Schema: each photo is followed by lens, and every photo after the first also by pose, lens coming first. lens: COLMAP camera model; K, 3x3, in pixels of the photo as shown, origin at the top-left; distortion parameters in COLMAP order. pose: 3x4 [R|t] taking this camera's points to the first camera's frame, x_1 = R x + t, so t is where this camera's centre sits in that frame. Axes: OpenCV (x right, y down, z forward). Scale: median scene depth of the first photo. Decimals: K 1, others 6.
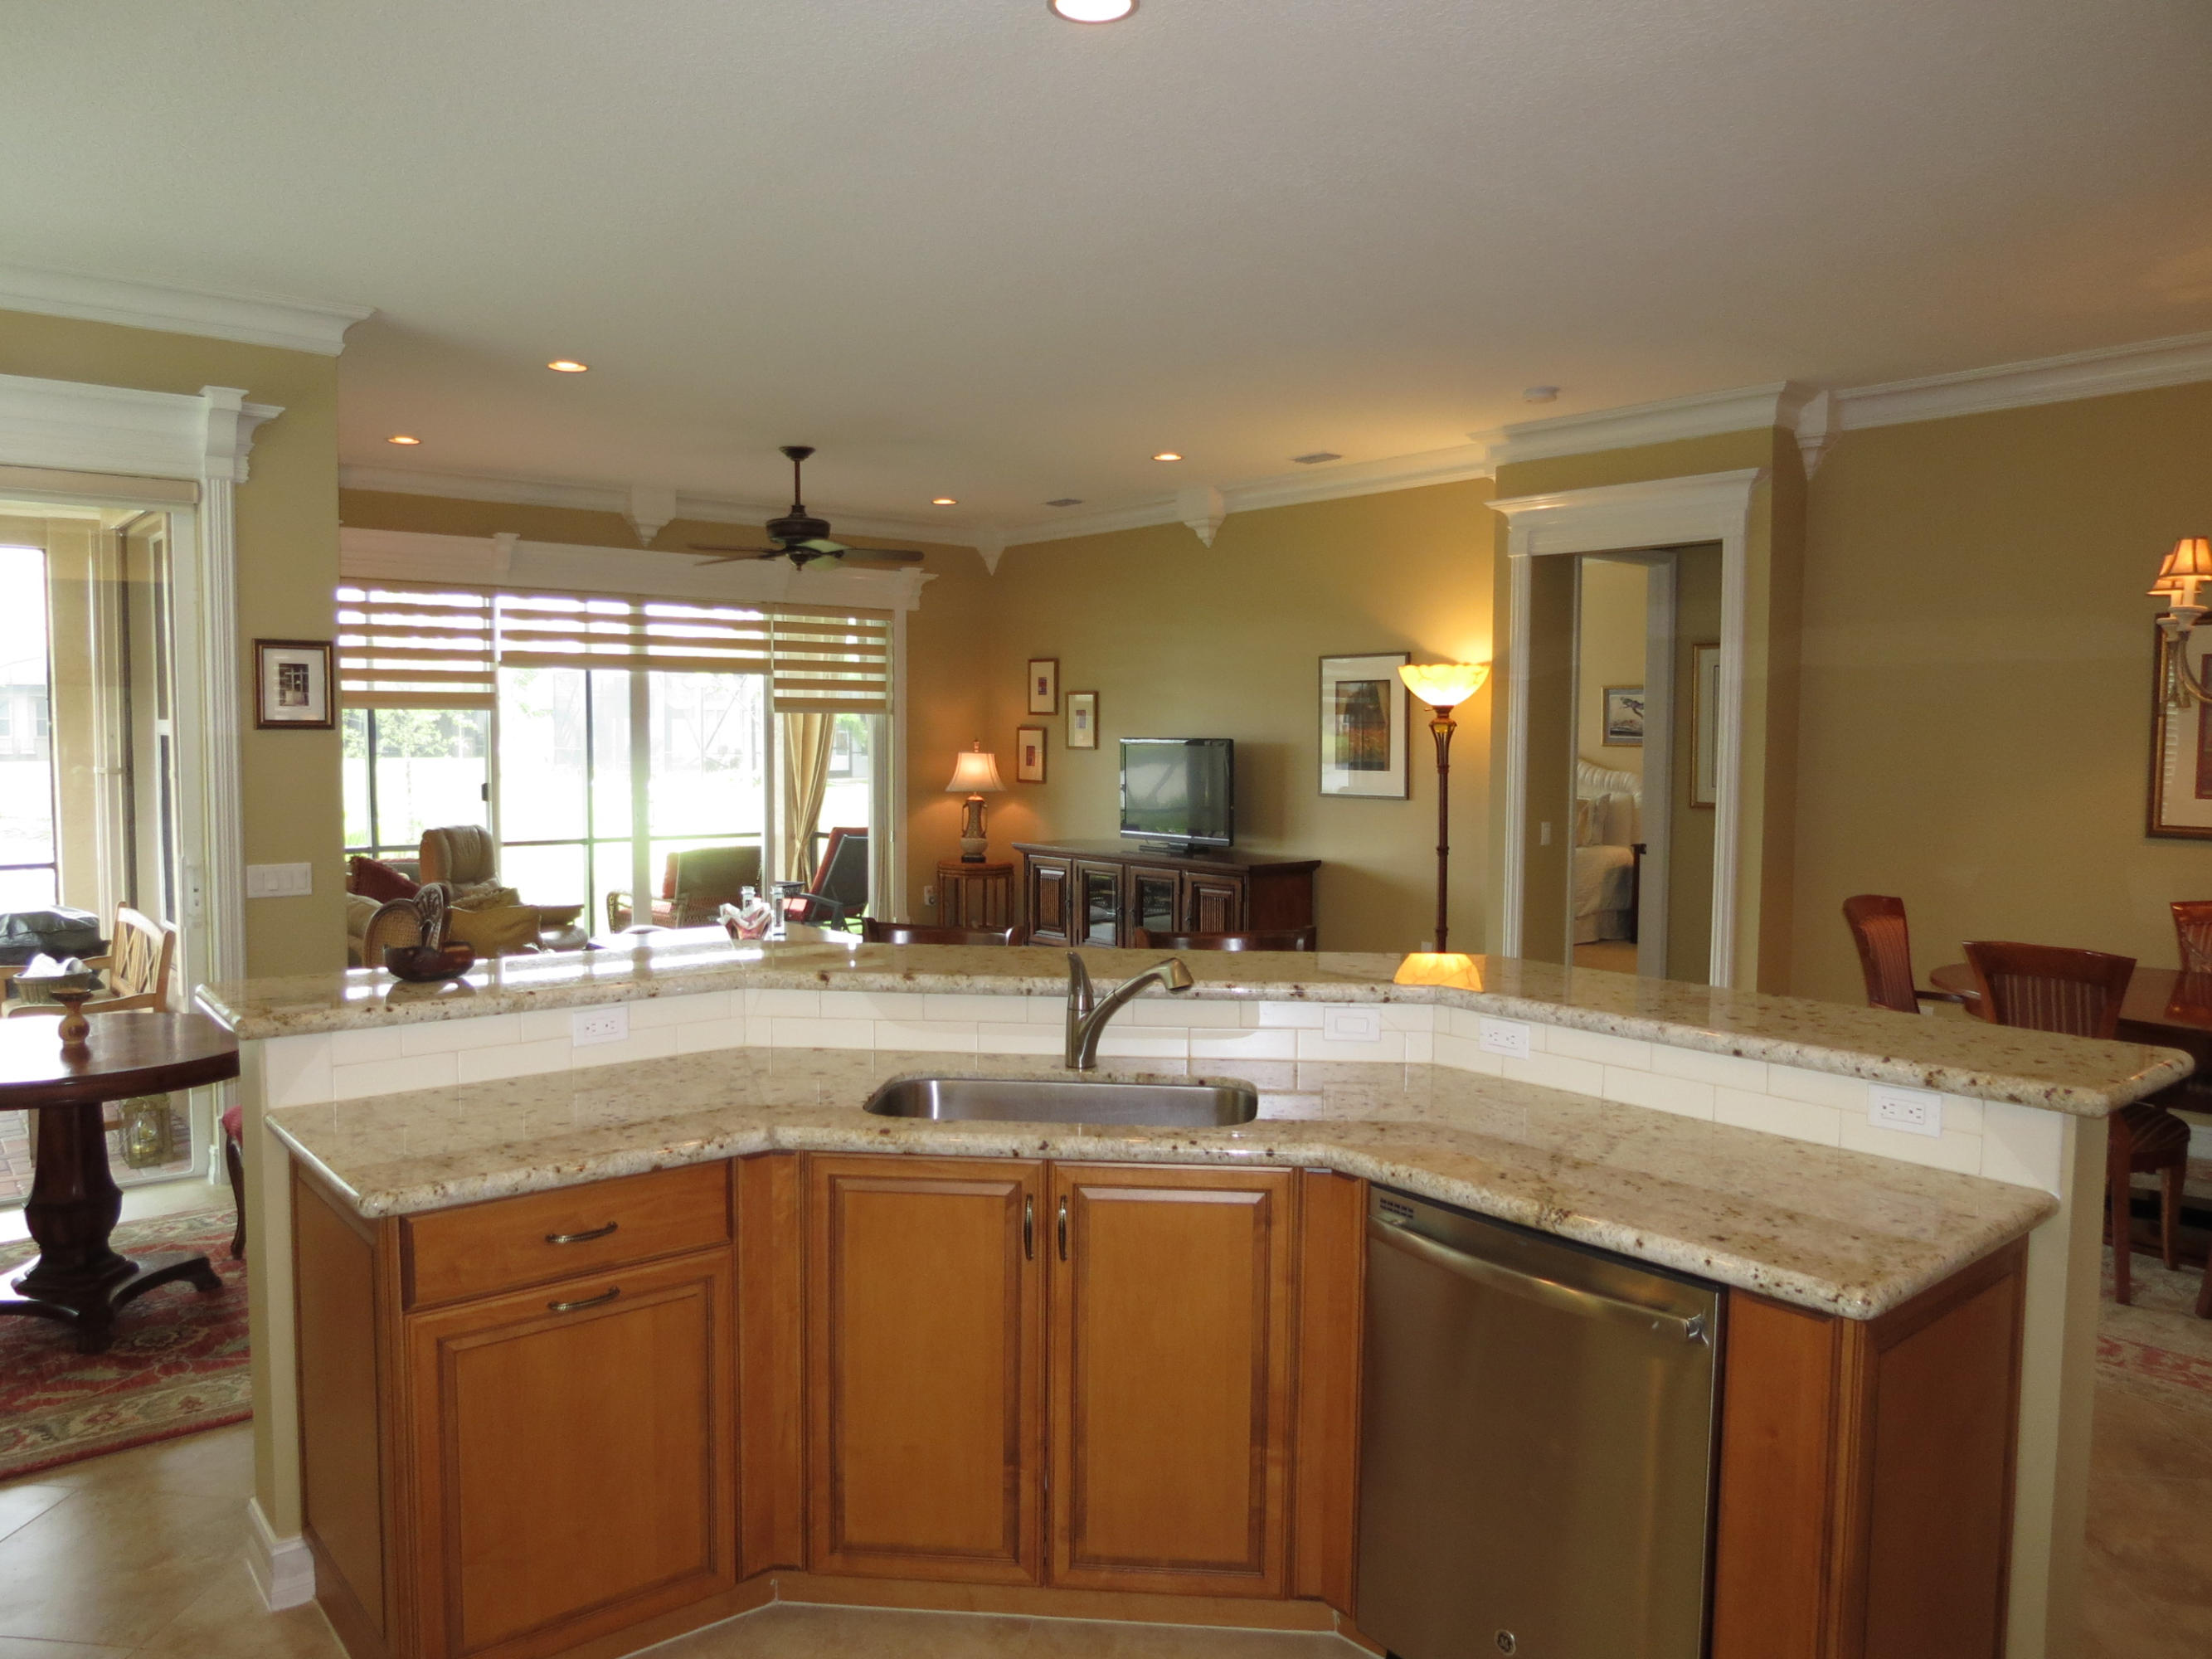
lens RADIAL K [[1549.5, 0, 1104.6], [0, 1549.5, 828.8], [0, 0, 1]] dist [-0.008606, -0.000478]
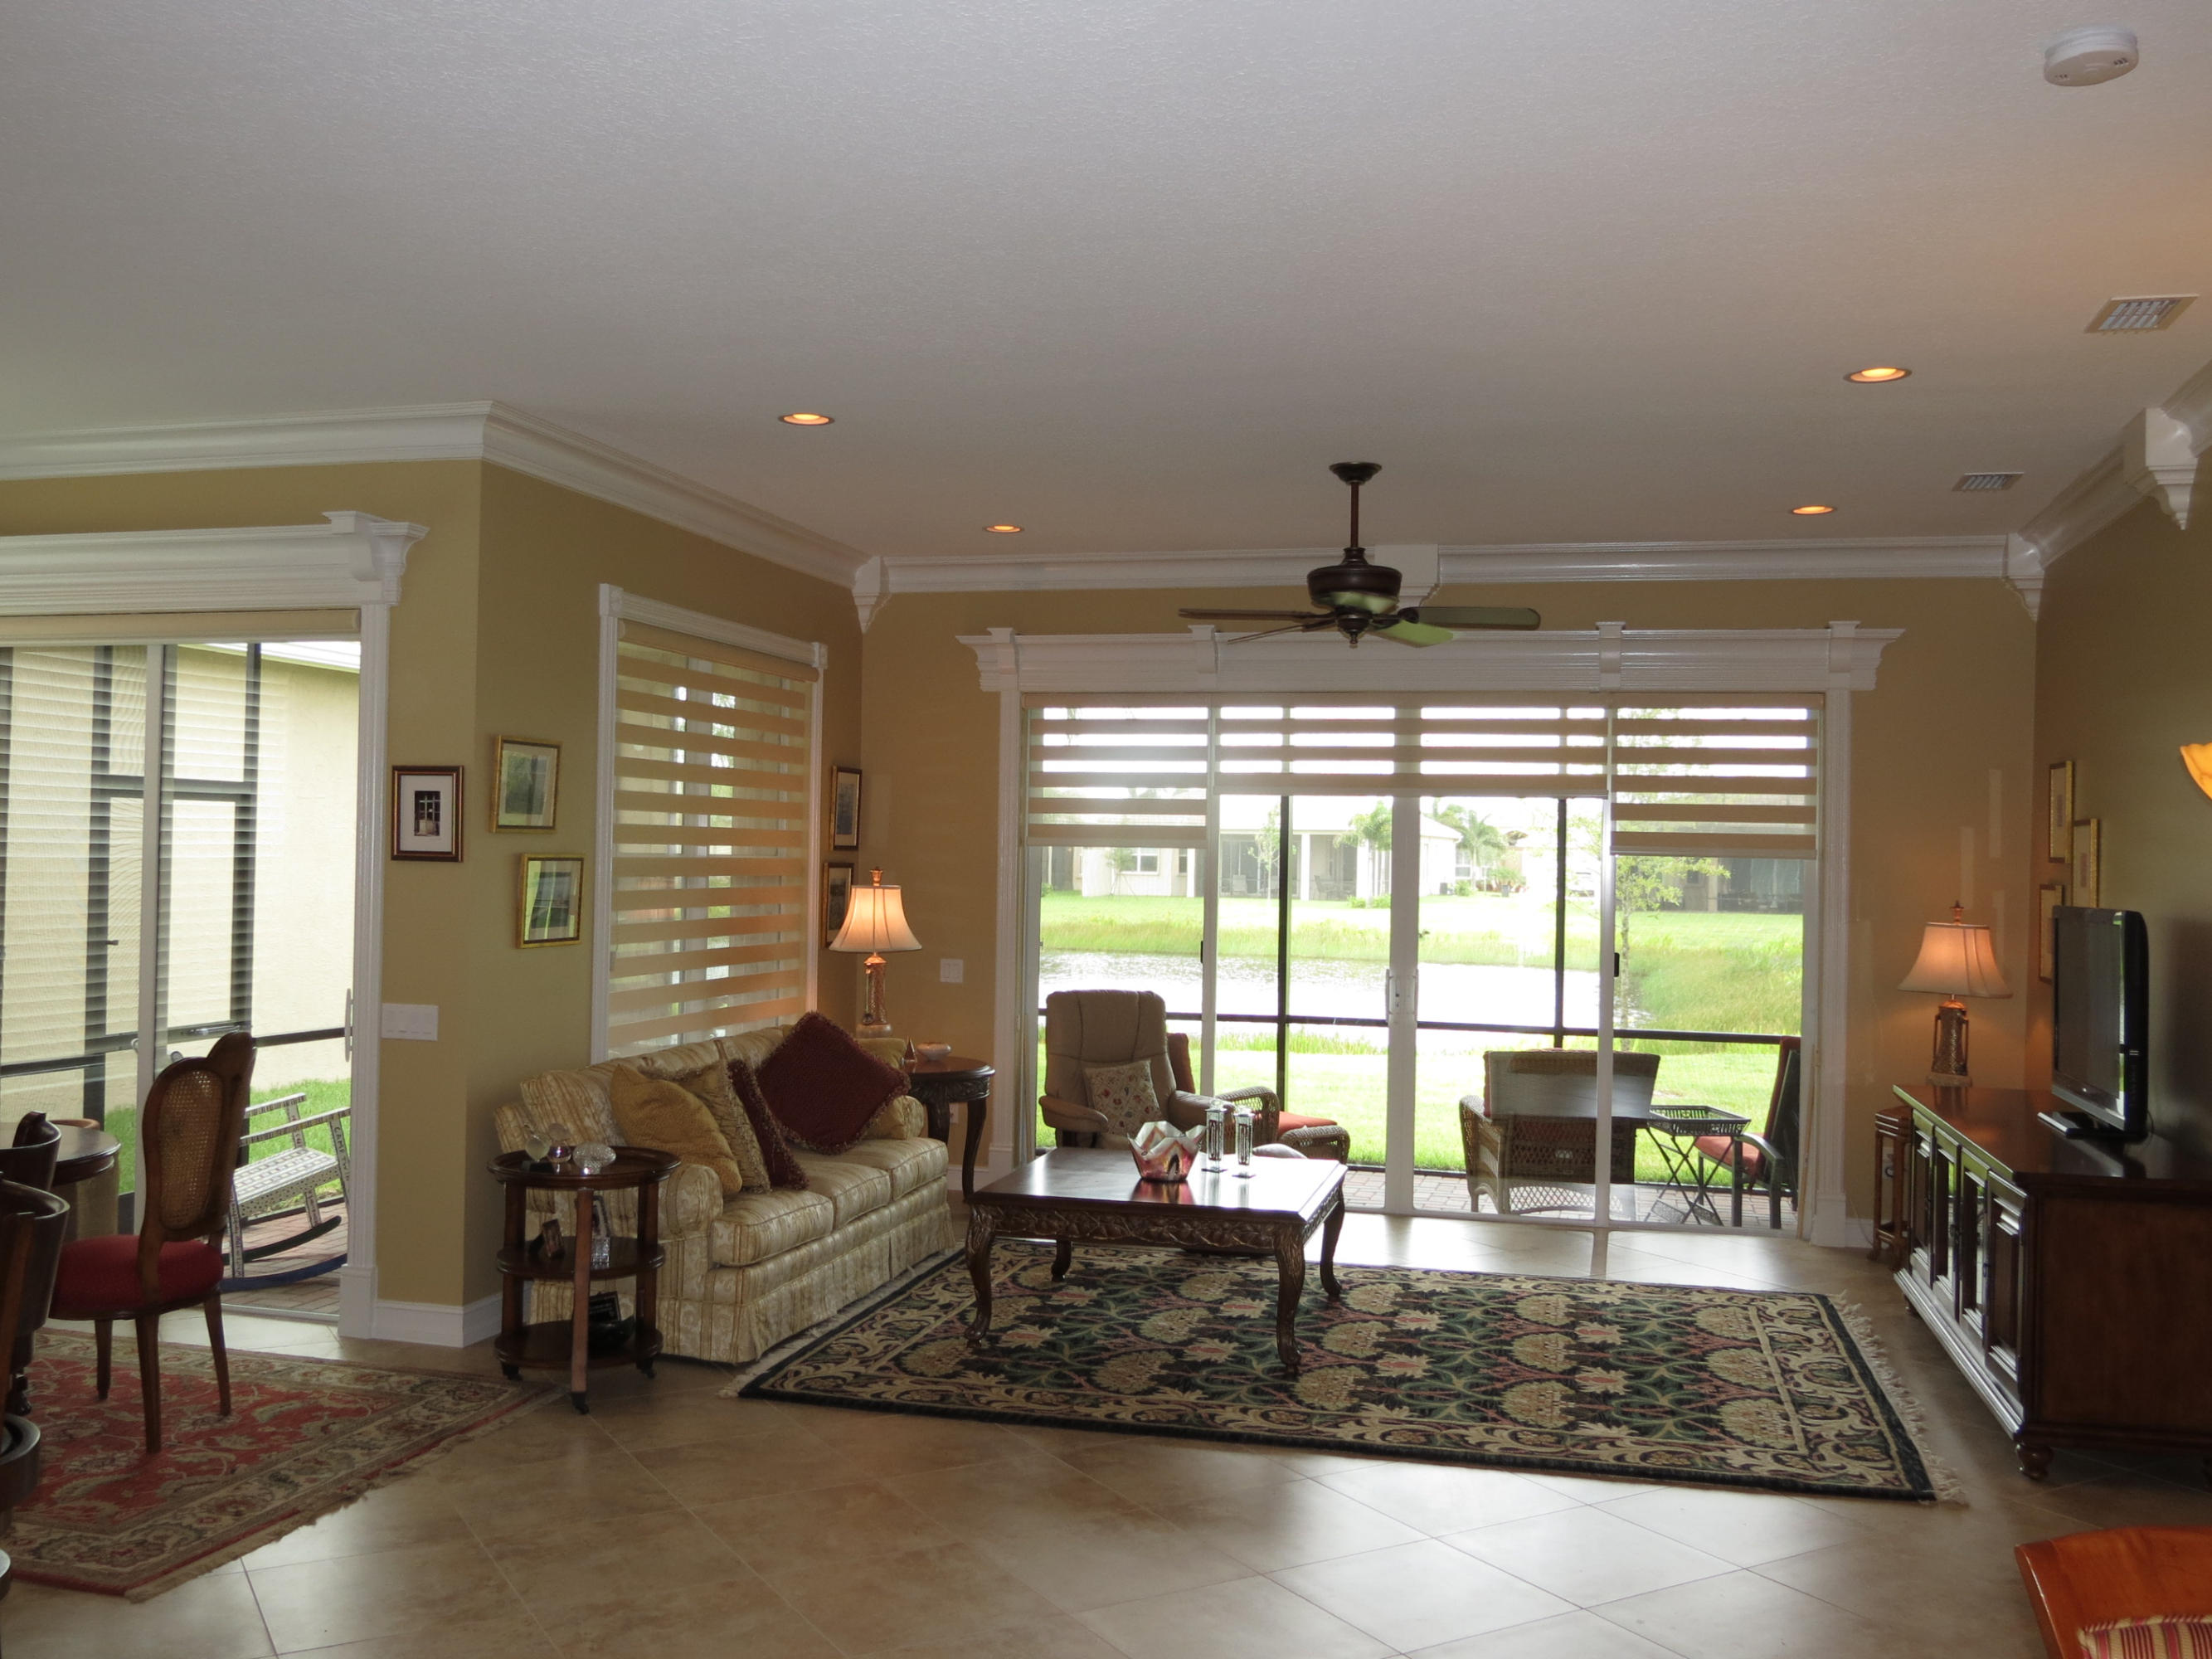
lens RADIAL K [[2010.4, 0, 1103.2], [0, 2010.4, 829.8], [0, 0, 1]] dist [-0.015285, 0.000000]
pose [[0.591784, -0.007864, -0.806058, 0.449063], [-0.067447, 0.995963, -0.059234, -0.025448], [0.803270, 0.089419, 0.588865, 0.399465]]
